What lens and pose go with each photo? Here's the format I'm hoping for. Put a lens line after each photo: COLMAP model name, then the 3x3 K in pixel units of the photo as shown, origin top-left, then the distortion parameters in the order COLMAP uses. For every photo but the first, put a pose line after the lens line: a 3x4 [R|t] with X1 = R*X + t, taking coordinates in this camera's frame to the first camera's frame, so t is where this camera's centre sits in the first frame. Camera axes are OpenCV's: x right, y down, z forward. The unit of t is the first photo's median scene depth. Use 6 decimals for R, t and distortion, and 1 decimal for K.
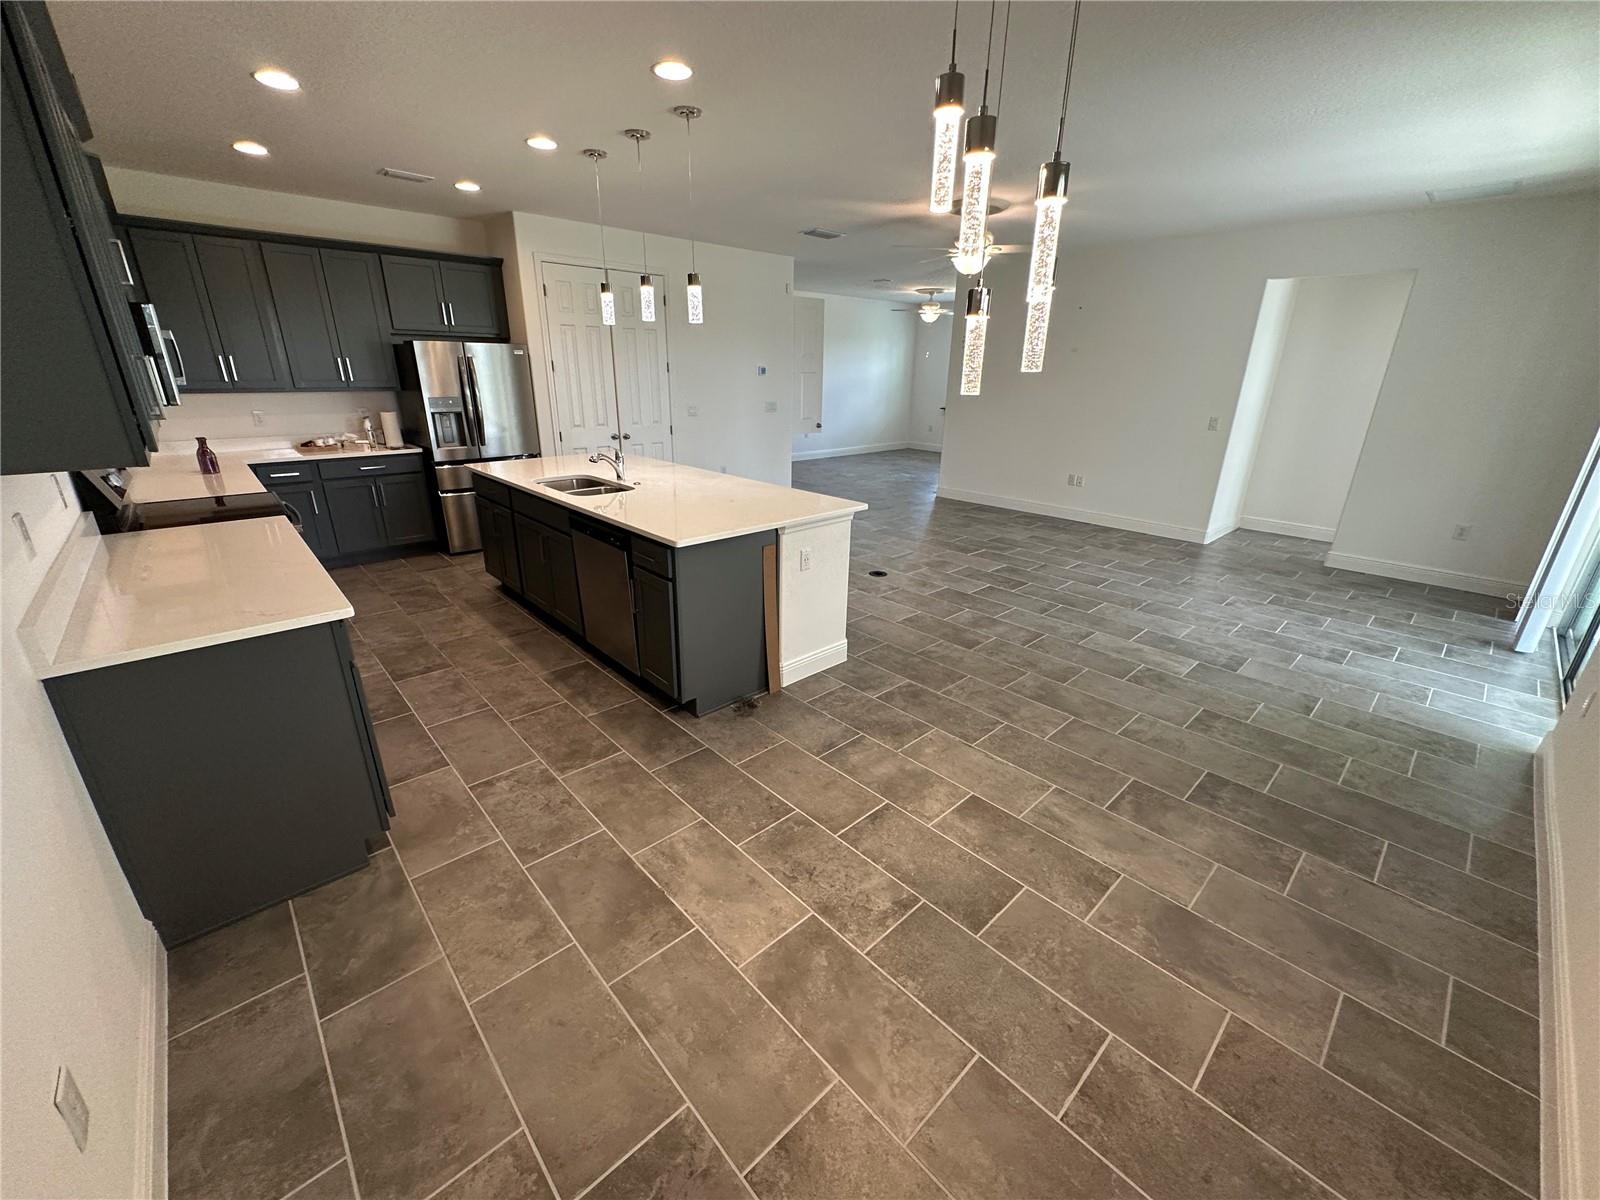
lens RADIAL K [[639.2, 0, 794.6], [0, 639.2, 596.6], [0, 0, 1]] dist [-0.002734, 0.000855]
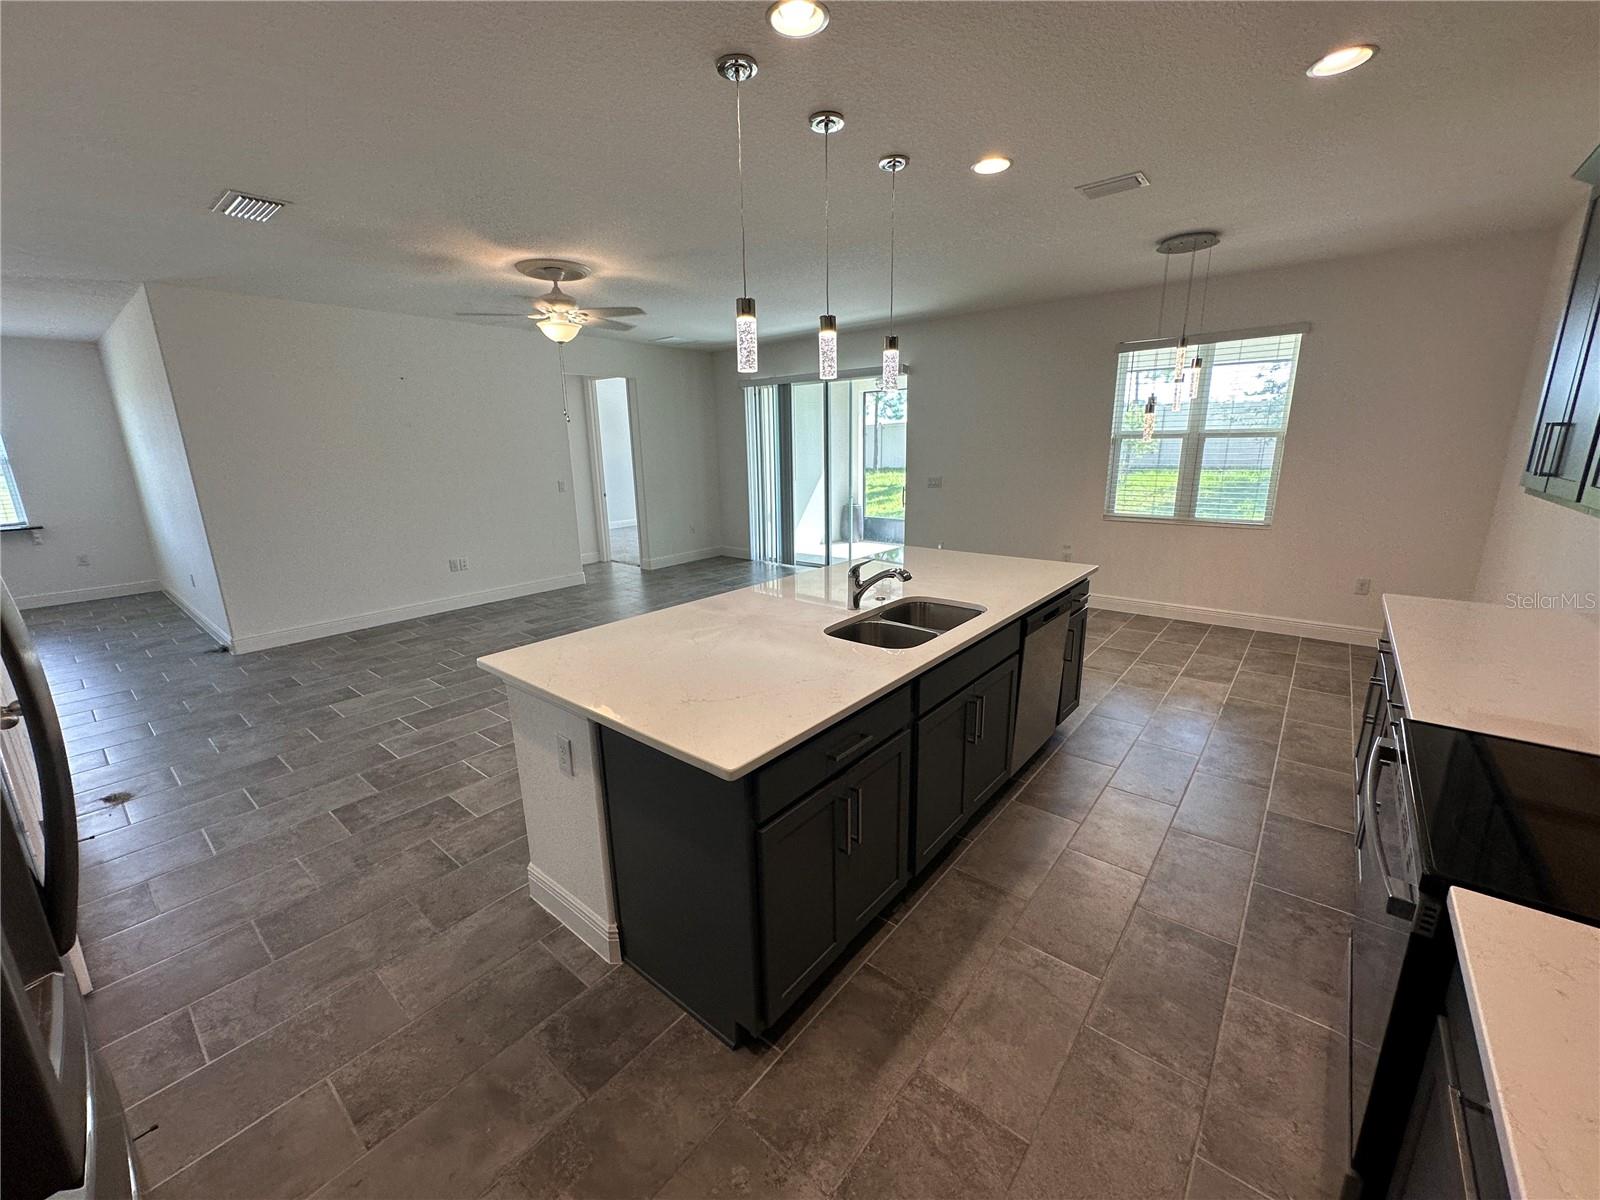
lens RADIAL K [[639.2, 0, 800.1], [0, 639.2, 600.3], [0, 0, 1]] dist [-0.002734, 0.000855]
pose [[-0.135762, -0.252074, 0.958137, -0.996391], [0.353970, 0.890920, 0.284545, -0.443922], [-0.925351, 0.377783, -0.031727, 1.193595]]
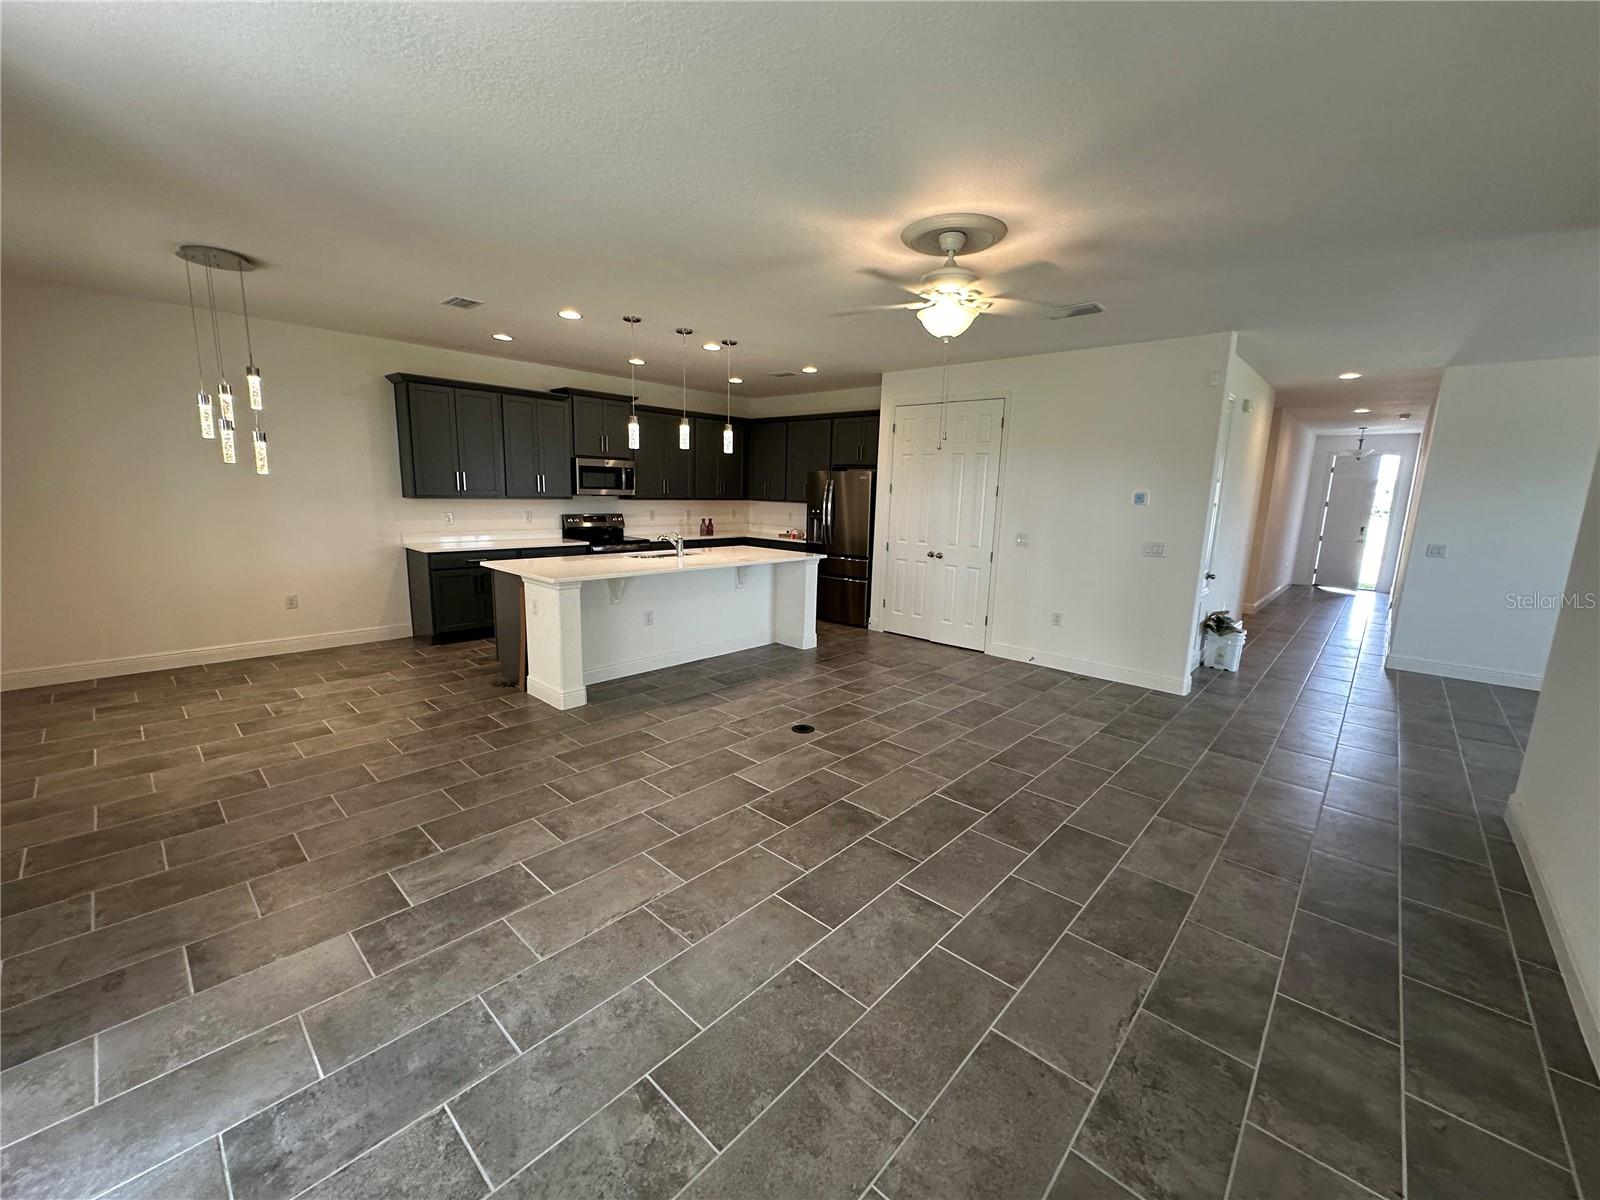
lens RADIAL K [[639.2, 0, 801.9], [0, 639.2, 598.5], [0, 0, 1]] dist [-0.002734, 0.000855]
pose [[0.082672, 0.156807, -0.984163, 1.286012], [-0.365037, 0.923675, 0.116506, -0.402281], [0.927315, 0.349624, 0.133602, 1.219581]]
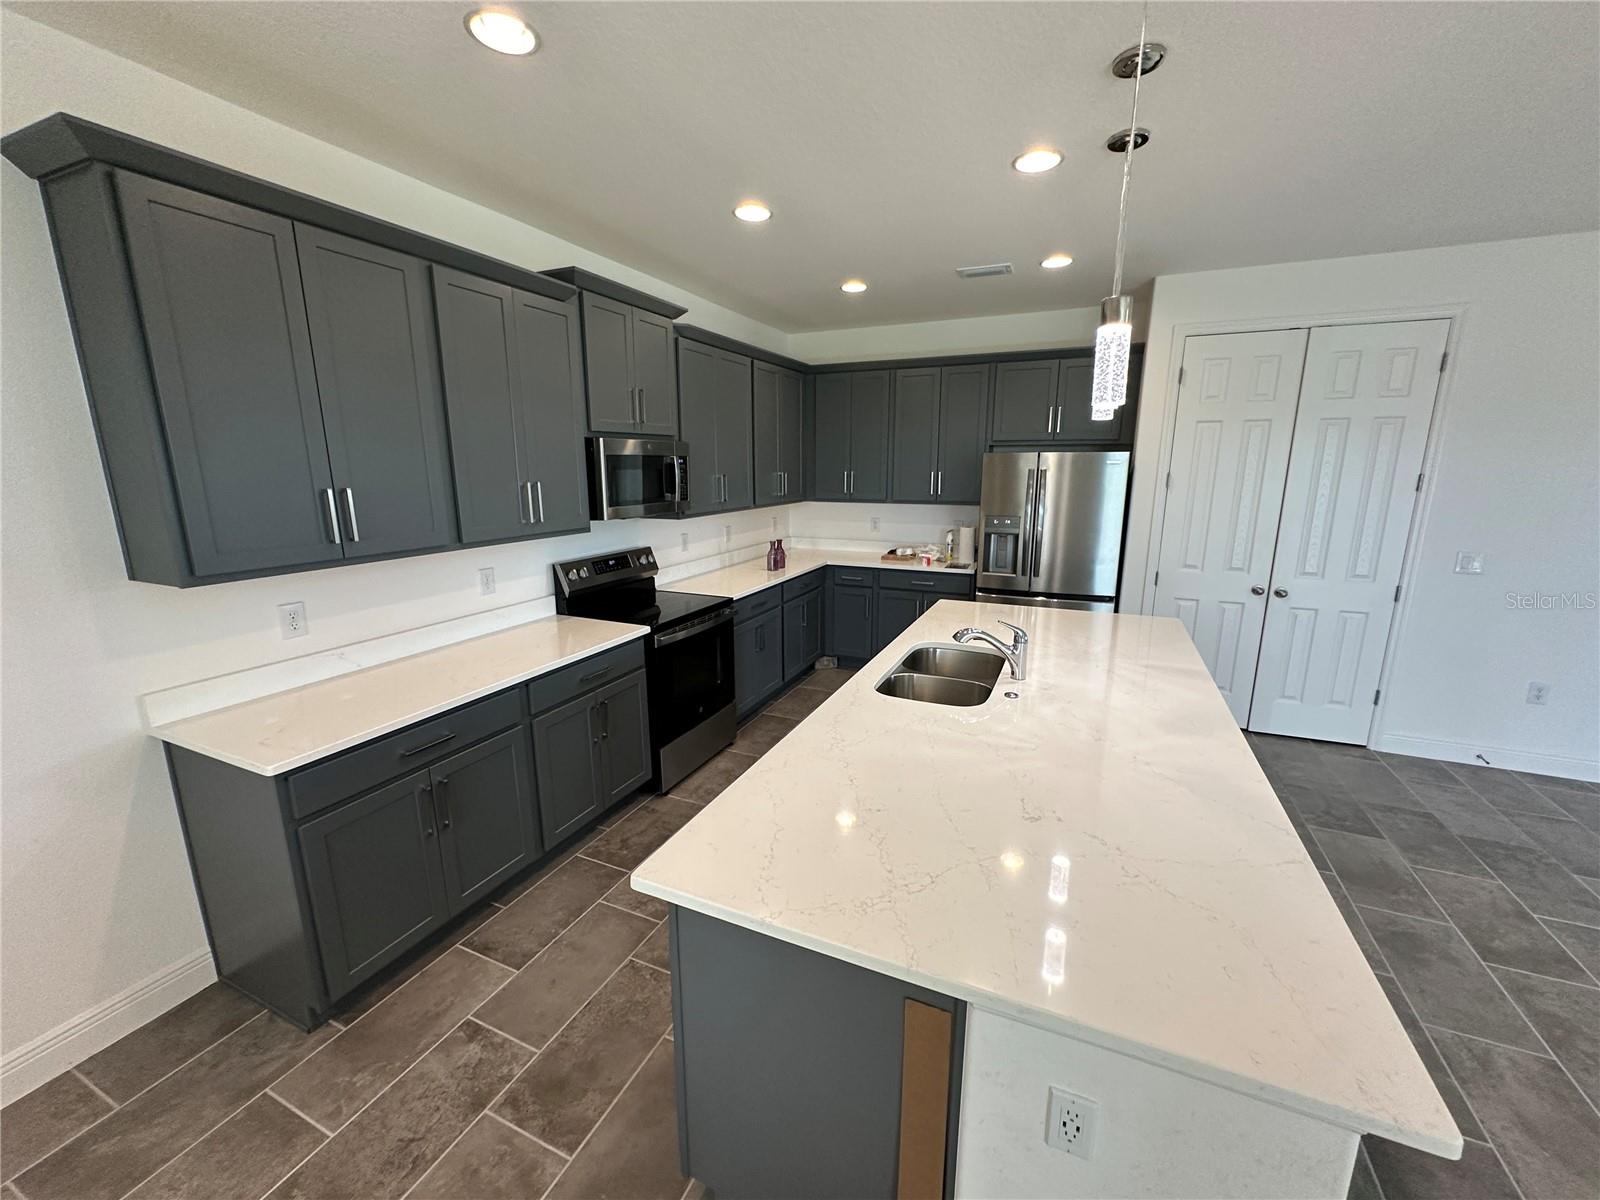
lens RADIAL K [[639.2, 0, 800.3], [0, 639.2, 596.7], [0, 0, 1]] dist [-0.002734, 0.000855]
pose [[0.392358, 0.173542, -0.903293, 0.180399], [-0.306732, 0.950514, 0.049381, -0.246354], [0.867163, 0.257694, 0.426173, 0.629456]]
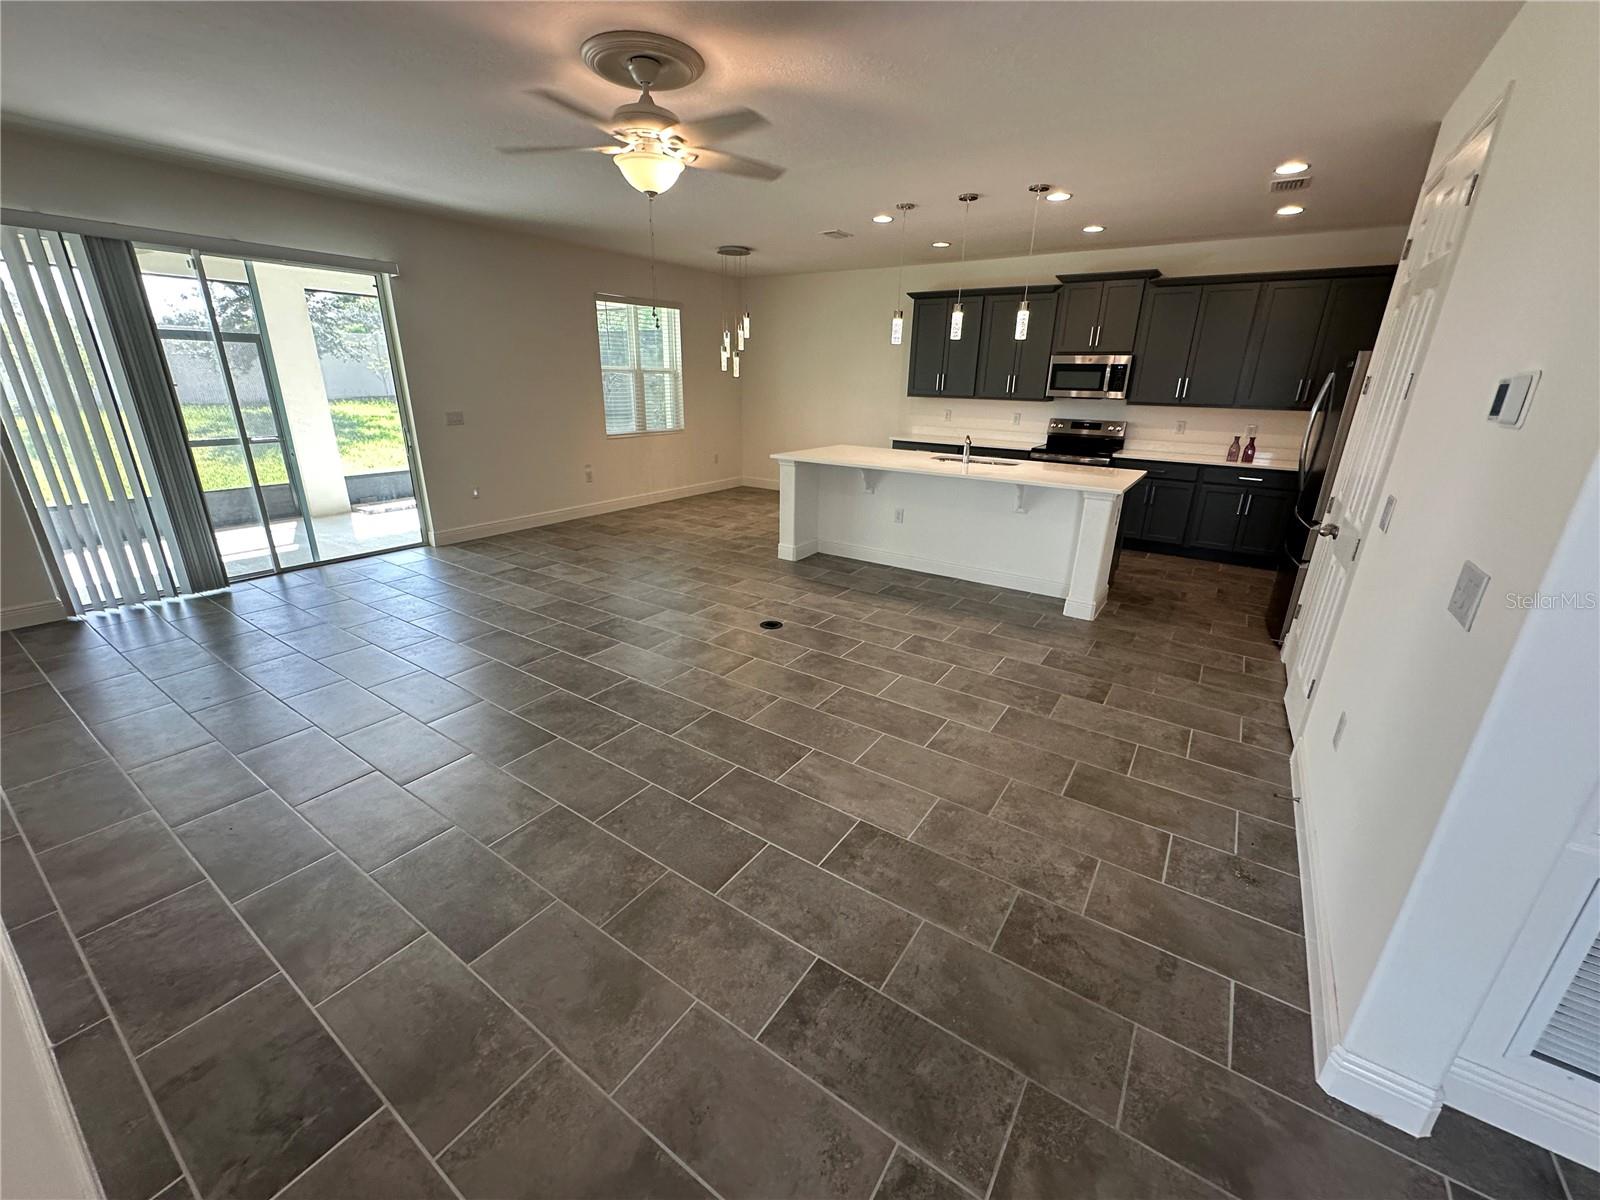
lens RADIAL K [[639.2, 0, 794.0], [0, 639.2, 601.9], [0, 0, 1]] dist [-0.002734, 0.000855]
pose [[-0.973820, 0.044039, -0.223015, 0.408704], [-0.107793, 0.774287, 0.623587, -0.818241], [0.200139, 0.631301, -0.749269, 2.314709]]
